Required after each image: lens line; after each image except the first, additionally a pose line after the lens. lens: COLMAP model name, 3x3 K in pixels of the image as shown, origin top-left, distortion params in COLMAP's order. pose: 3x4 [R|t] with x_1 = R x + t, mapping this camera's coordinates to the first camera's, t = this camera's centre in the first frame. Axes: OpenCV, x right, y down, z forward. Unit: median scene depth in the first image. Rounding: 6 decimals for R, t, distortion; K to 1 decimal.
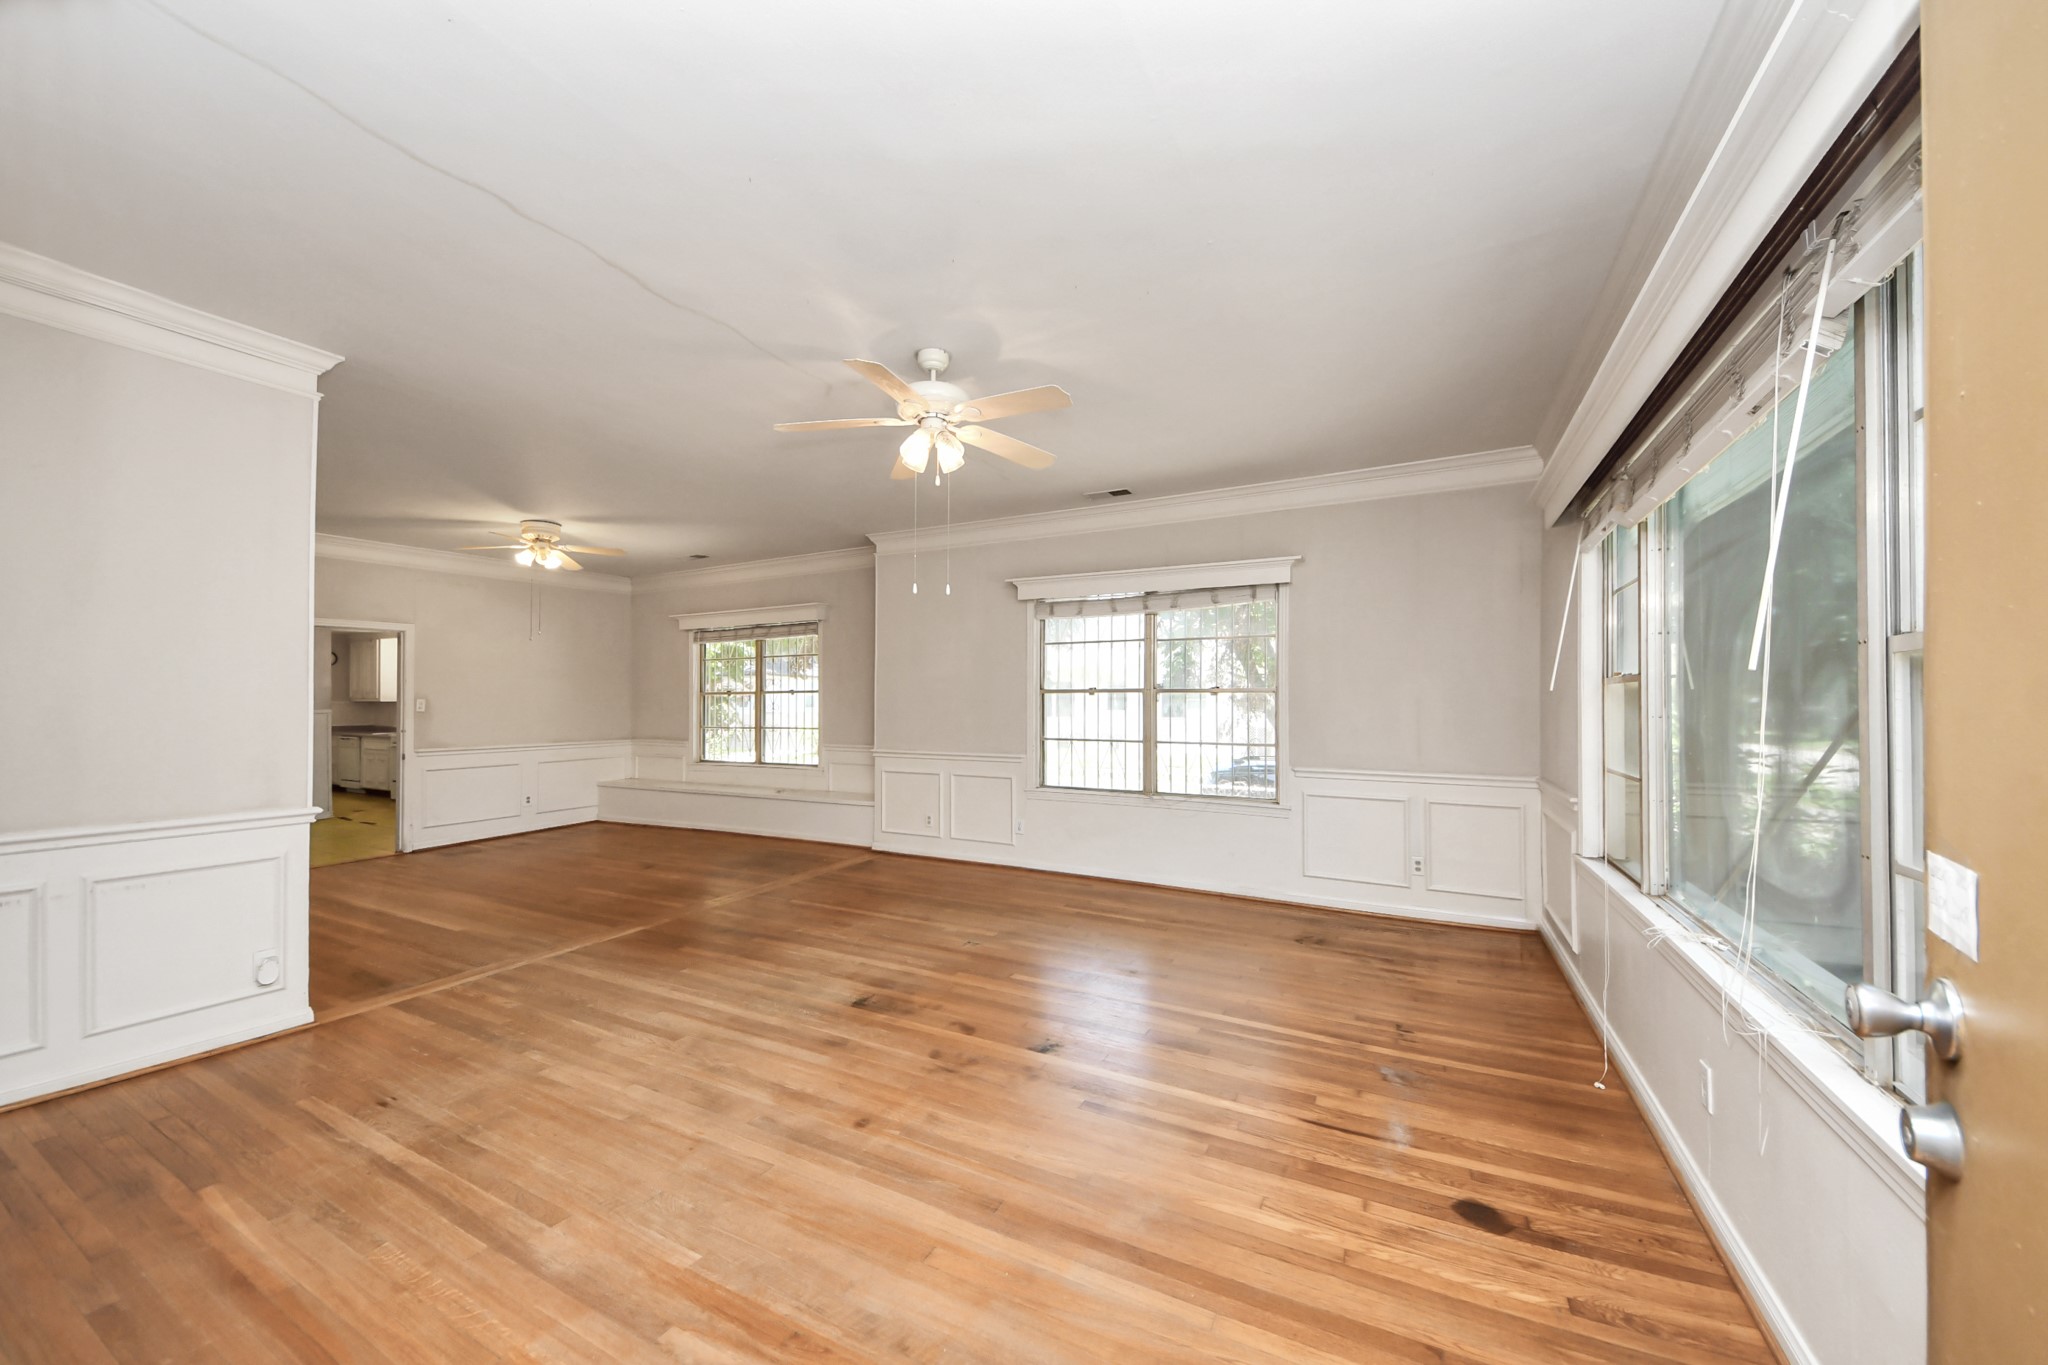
lens RADIAL K [[748.4, 0, 1016.9], [0, 748.4, 695.6], [0, 0, 1]] dist [0.045660, -0.026260]
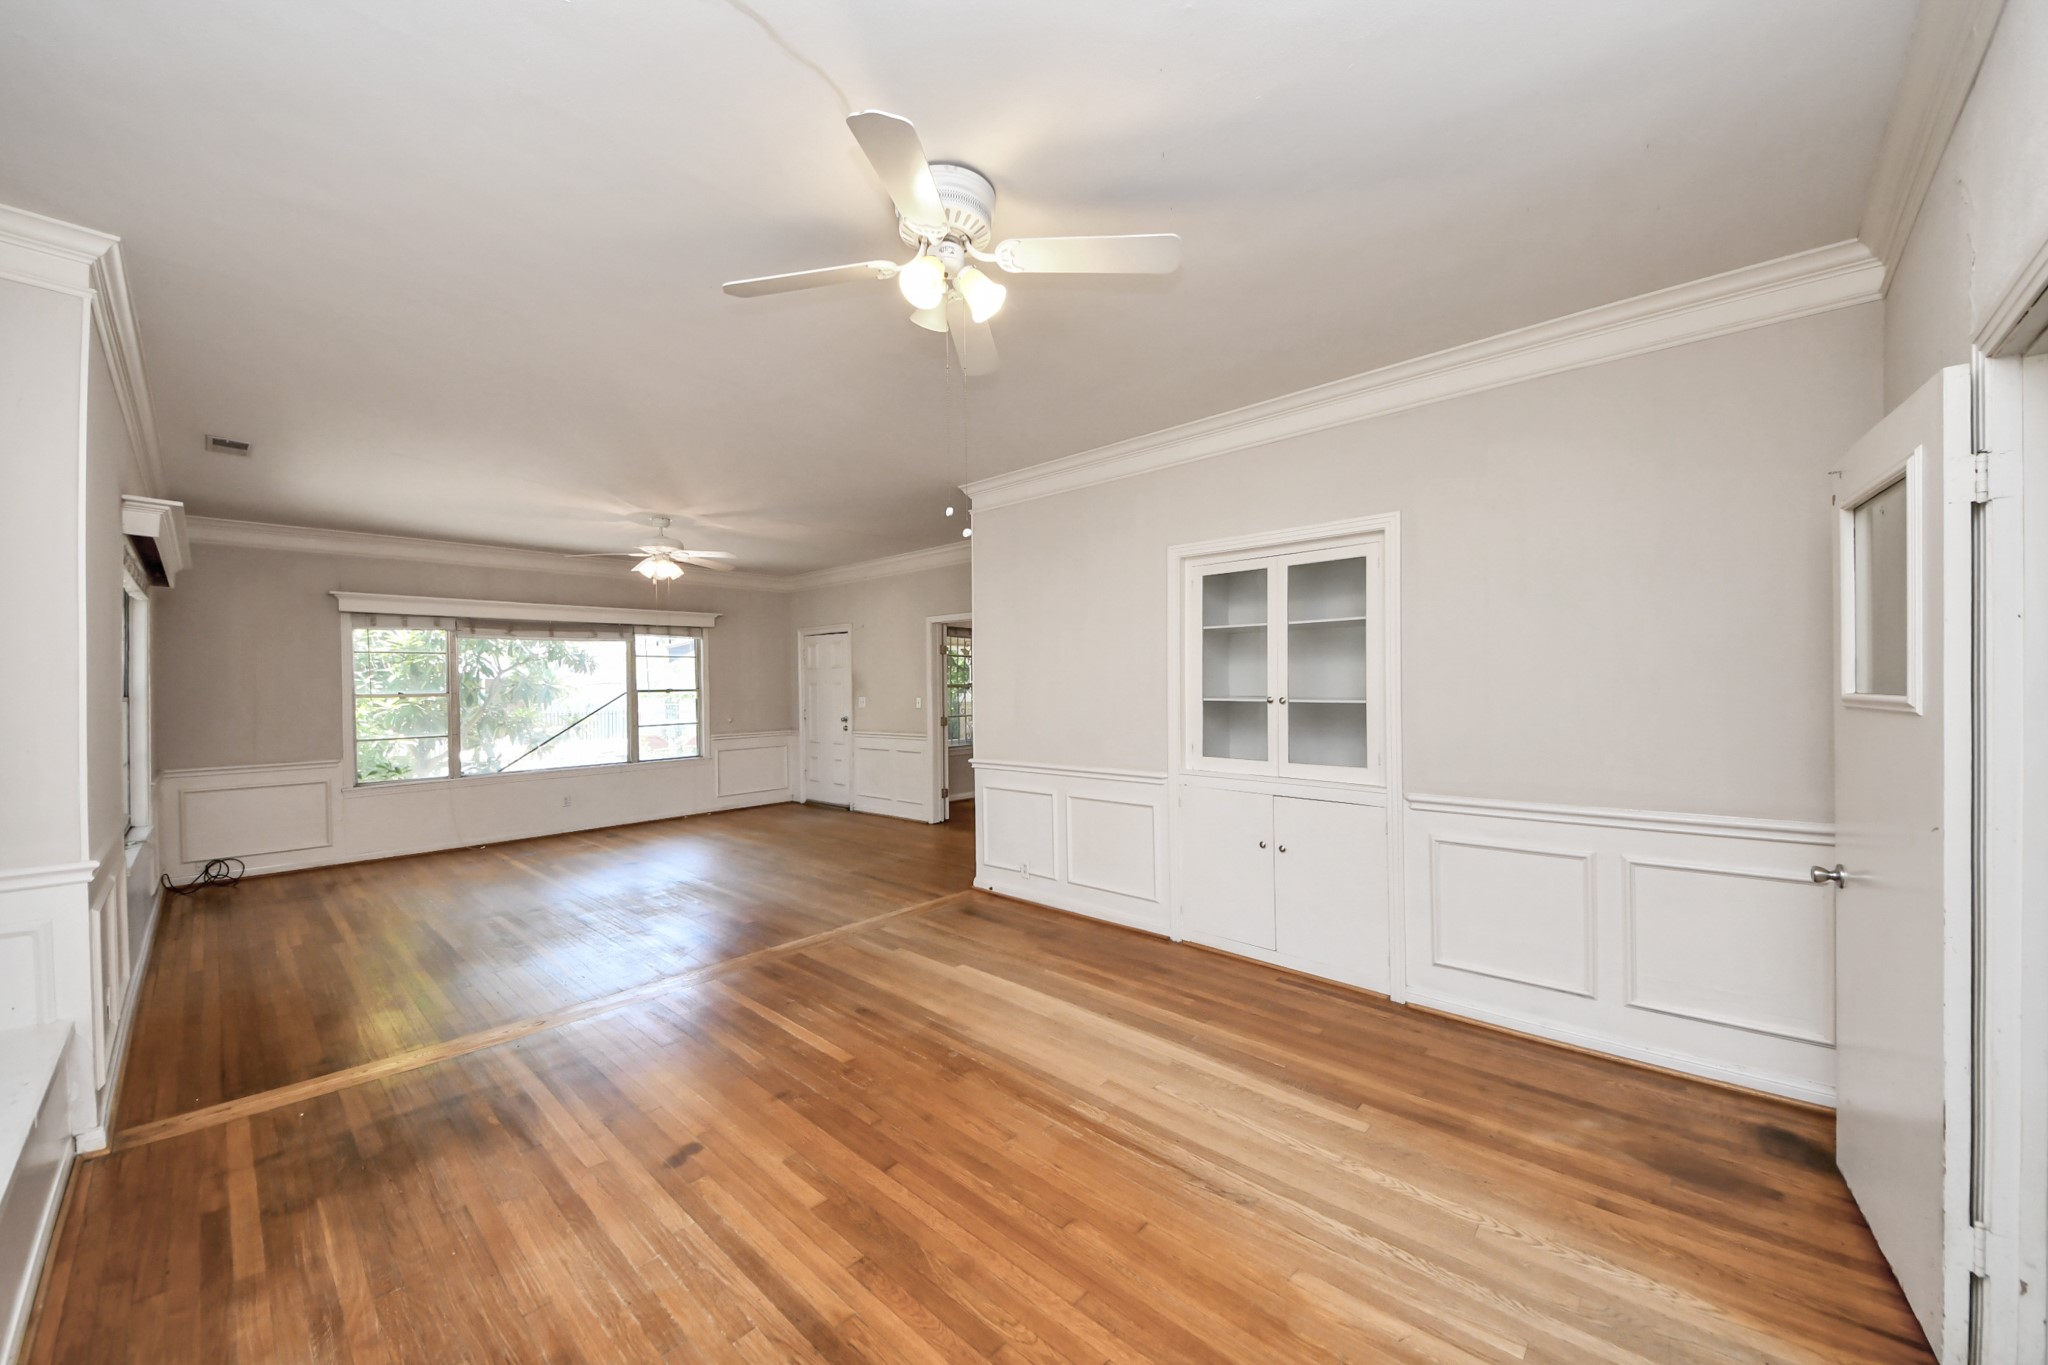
lens RADIAL K [[748.4, 0, 1016.9], [0, 748.4, 695.6], [0, 0, 1]] dist [0.045660, -0.026260]
pose [[-0.965540, 0.014074, 0.259873, -0.994591], [0.015070, 0.999885, 0.001842, 0.001821], [-0.259817, 0.005695, -0.965641, 1.758476]]
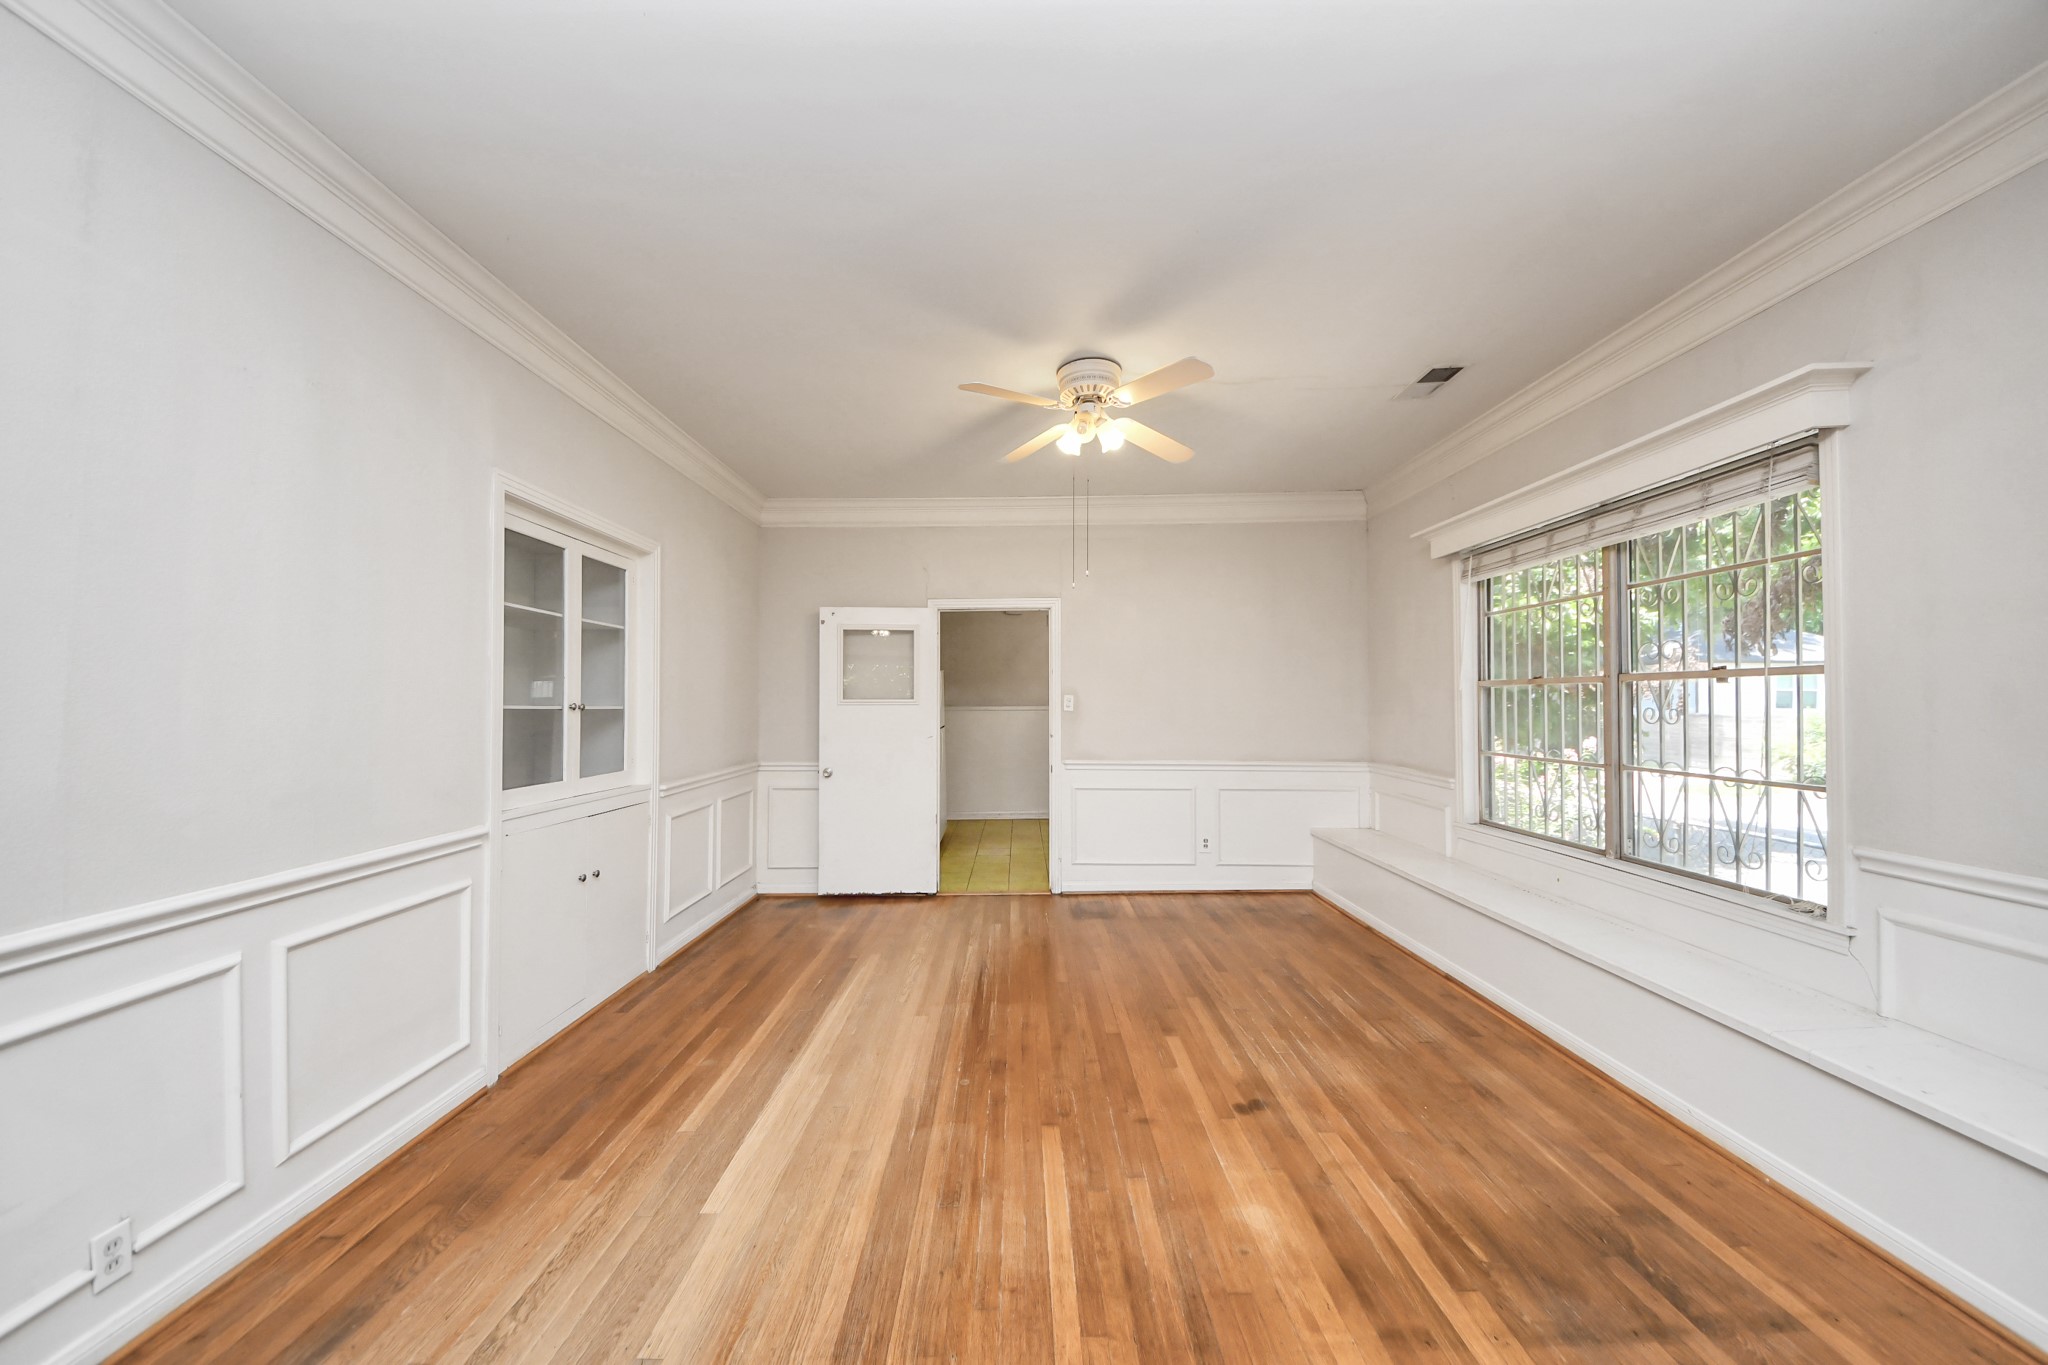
lens RADIAL K [[714.0, 0, 1019.2], [0, 714.0, 698.3], [0, 0, 1]] dist [0.000392, -0.000110]
pose [[0.464252, 0.003102, -0.885698, -0.264500], [0.006989, 0.999950, 0.007165, 0.002541], [0.885676, -0.009516, 0.464207, 0.942802]]
